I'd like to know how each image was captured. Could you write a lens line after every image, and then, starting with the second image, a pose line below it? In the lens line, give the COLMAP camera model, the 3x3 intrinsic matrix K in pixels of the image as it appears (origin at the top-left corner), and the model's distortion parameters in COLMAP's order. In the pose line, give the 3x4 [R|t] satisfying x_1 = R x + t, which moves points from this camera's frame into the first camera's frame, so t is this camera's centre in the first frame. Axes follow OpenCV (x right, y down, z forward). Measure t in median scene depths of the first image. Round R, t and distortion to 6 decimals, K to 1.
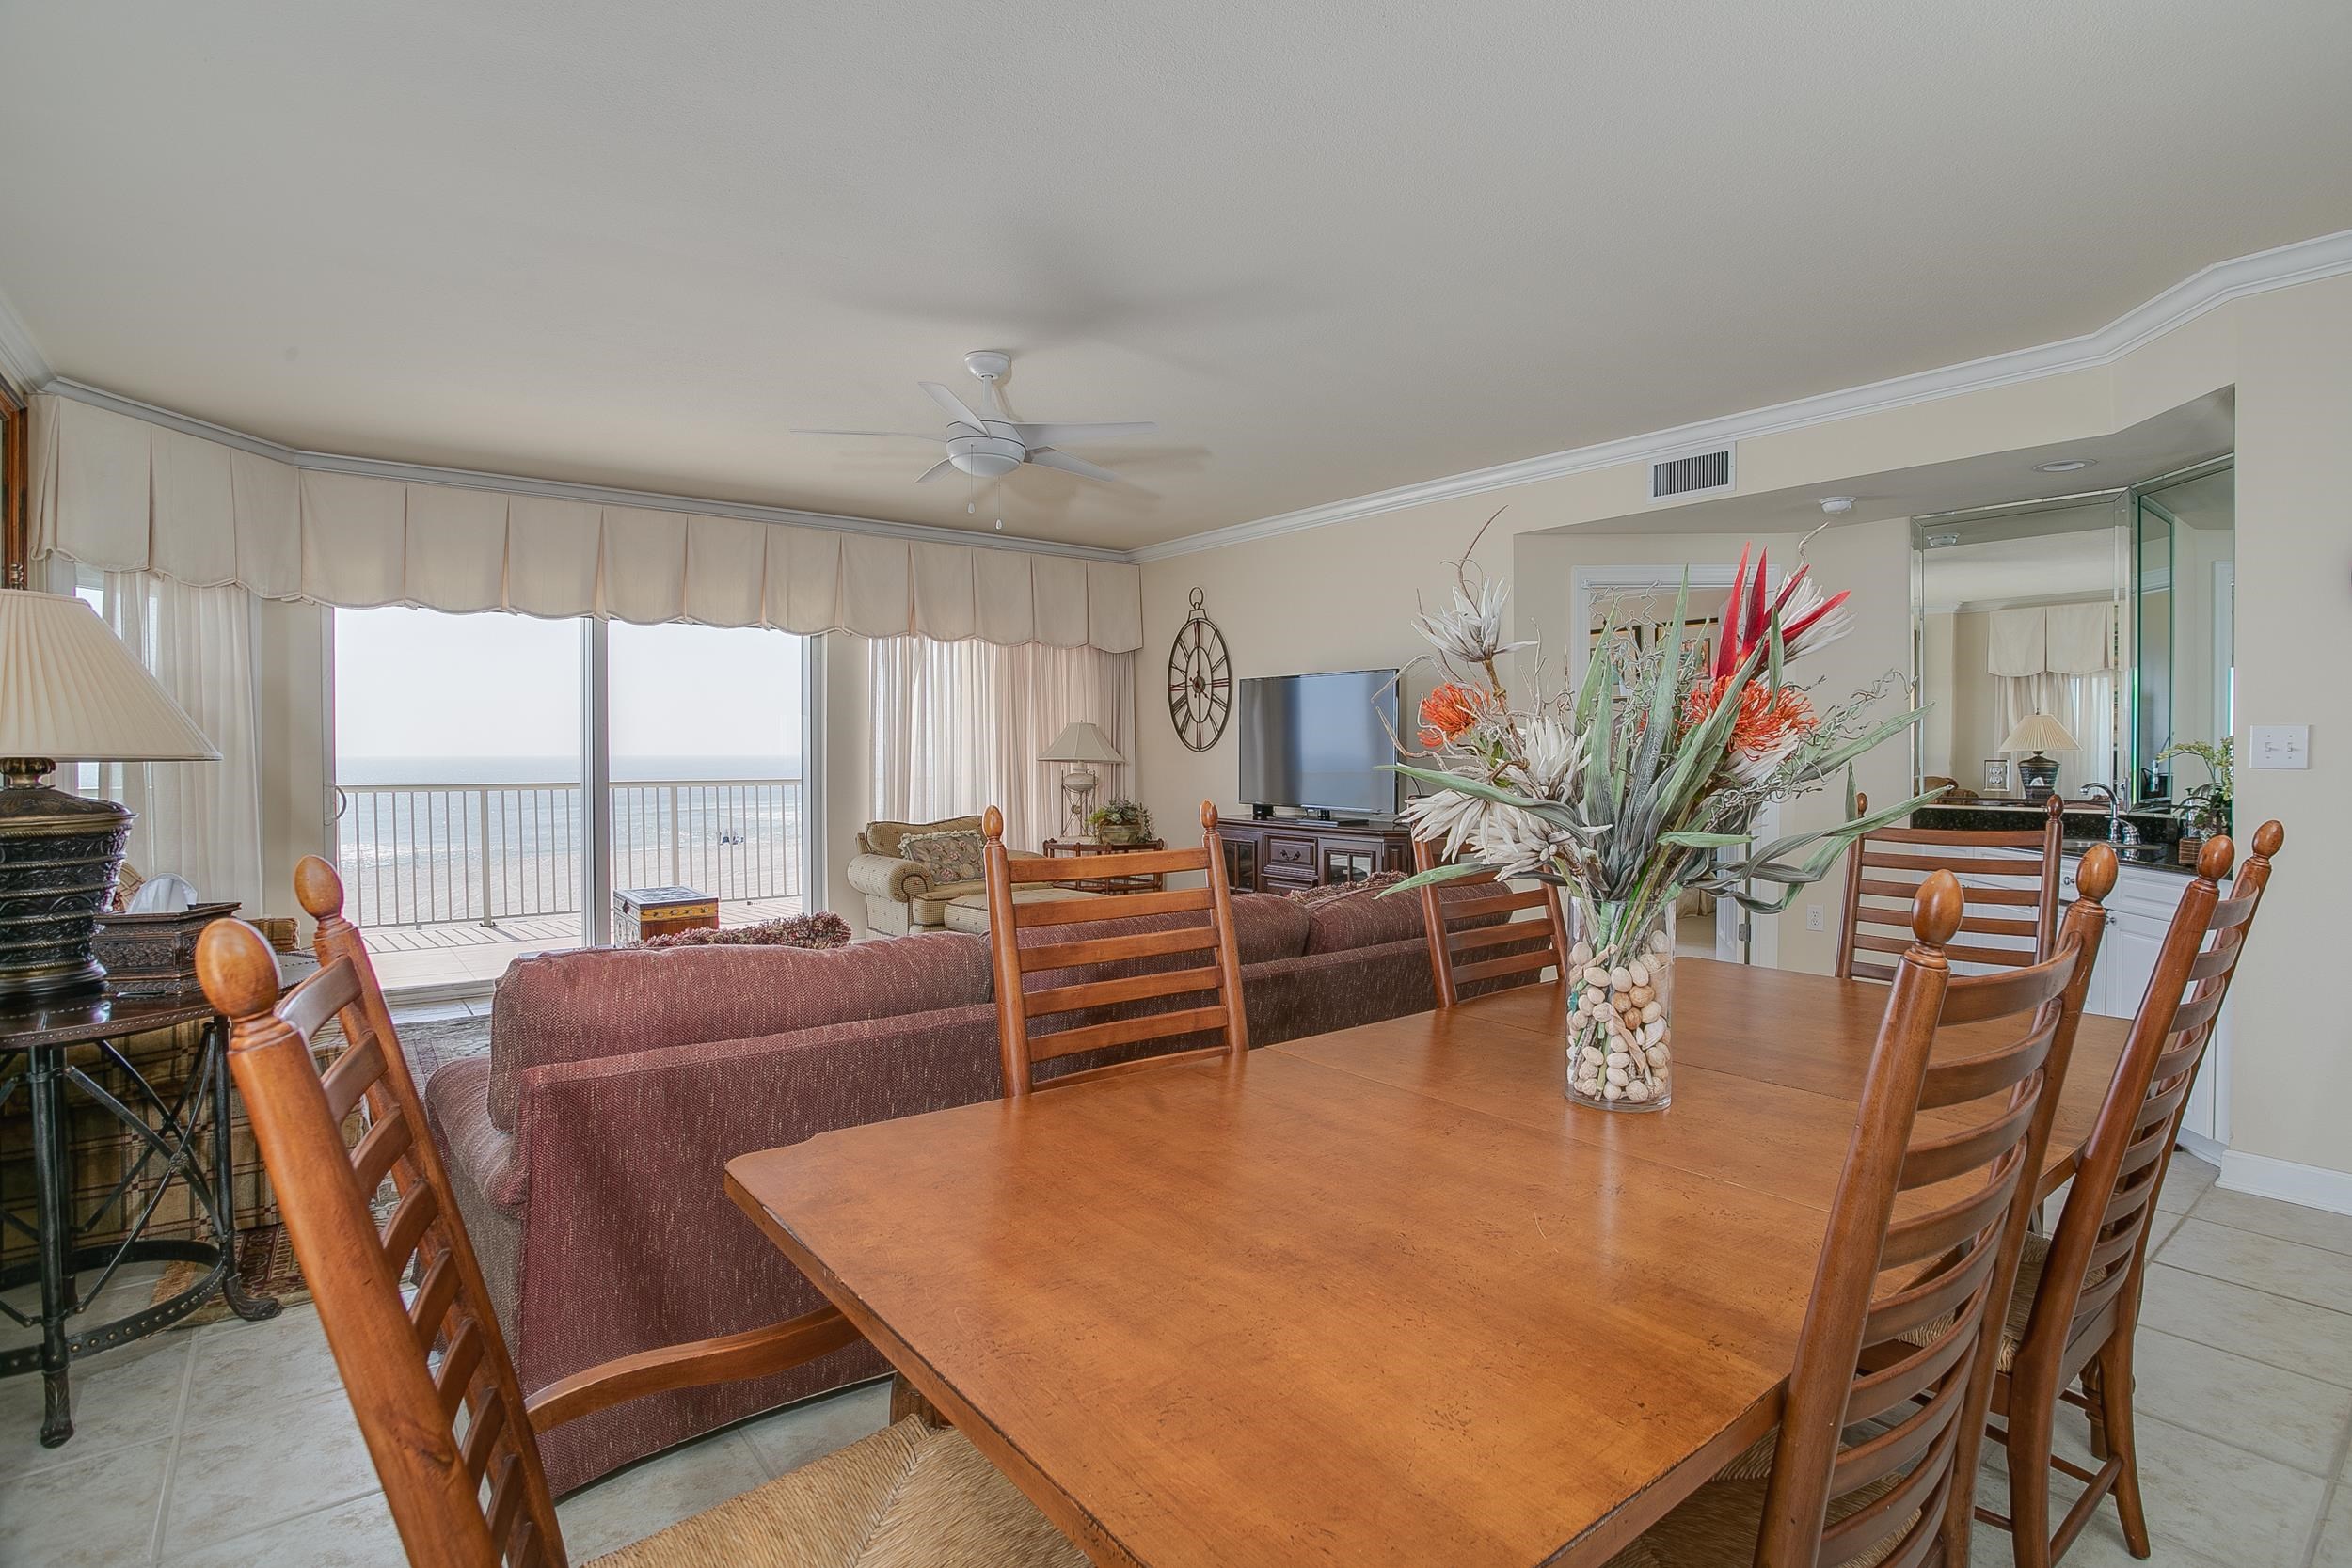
lens RADIAL K [[1237.6, 0, 1192.4], [0, 1237.6, 790.6], [0, 0, 1]] dist [-0.004055, 0.000370]
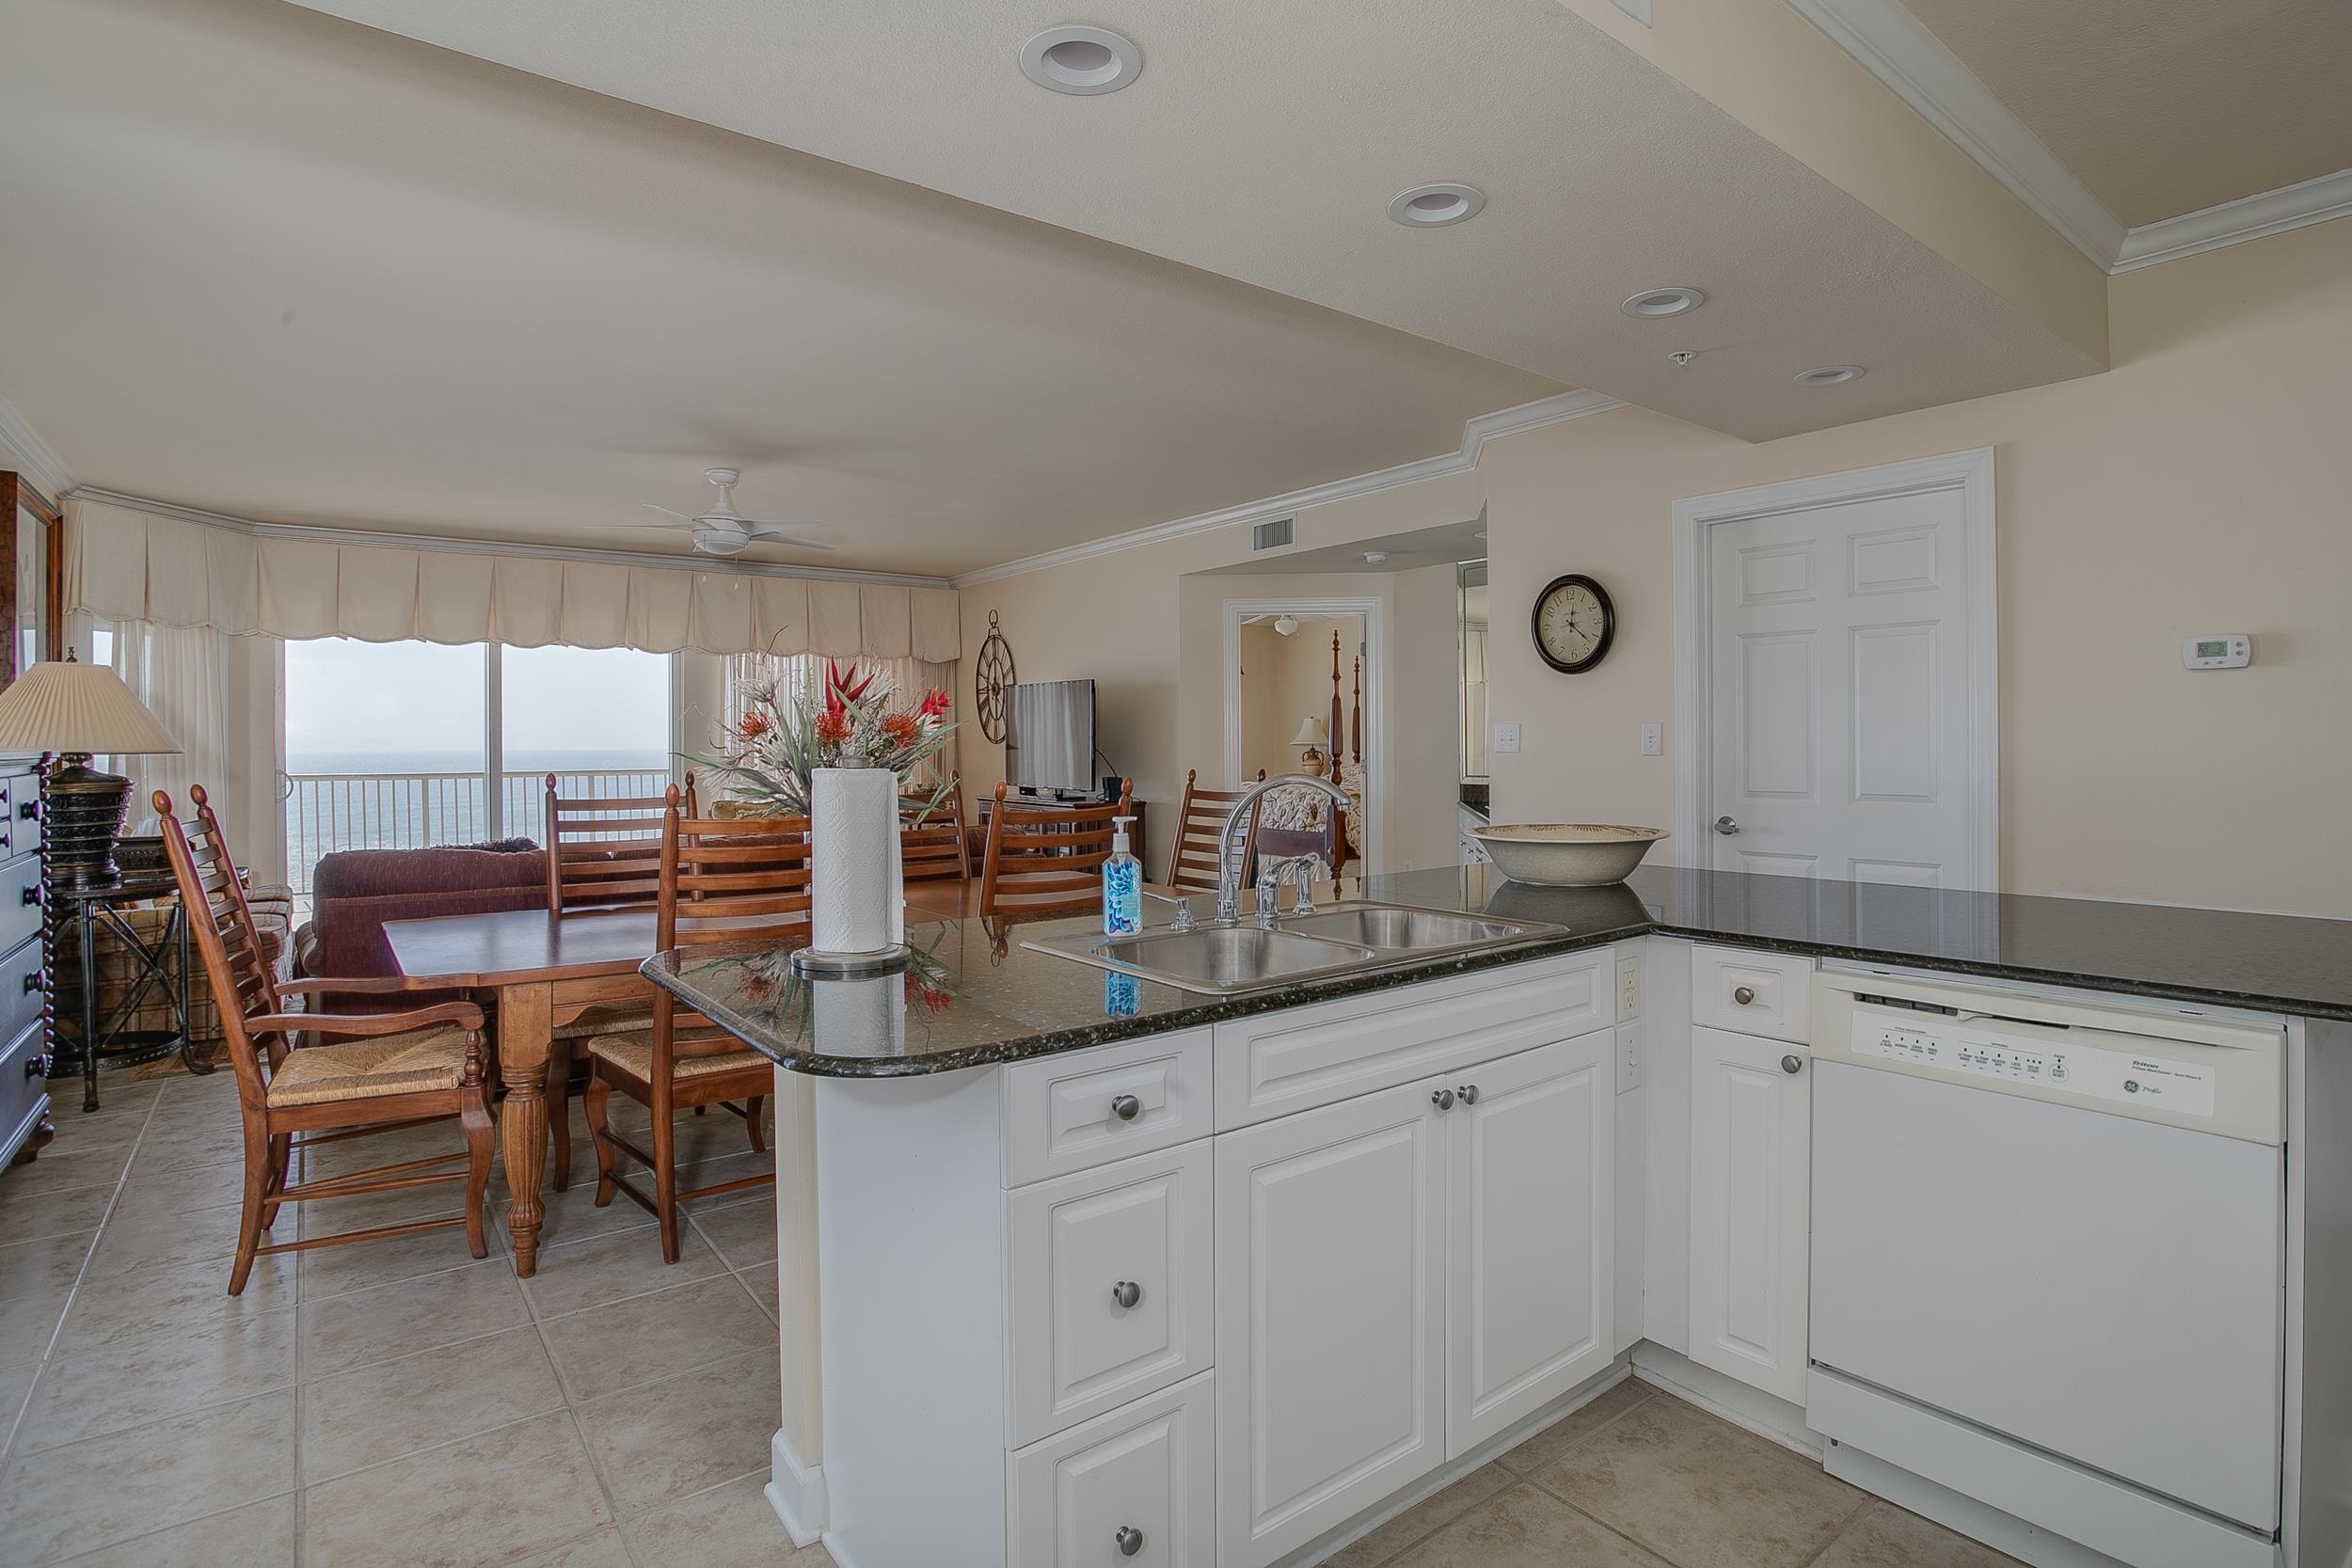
lens RADIAL K [[1237.6, 0, 1158.9], [0, 1237.6, 764.3], [0, 0, 1]] dist [-0.004055, 0.000370]
pose [[0.999850, -0.008136, -0.015285, 0.235548], [0.007899, 0.999849, -0.015510, 0.011193], [0.015409, 0.015387, 0.999763, -0.274934]]
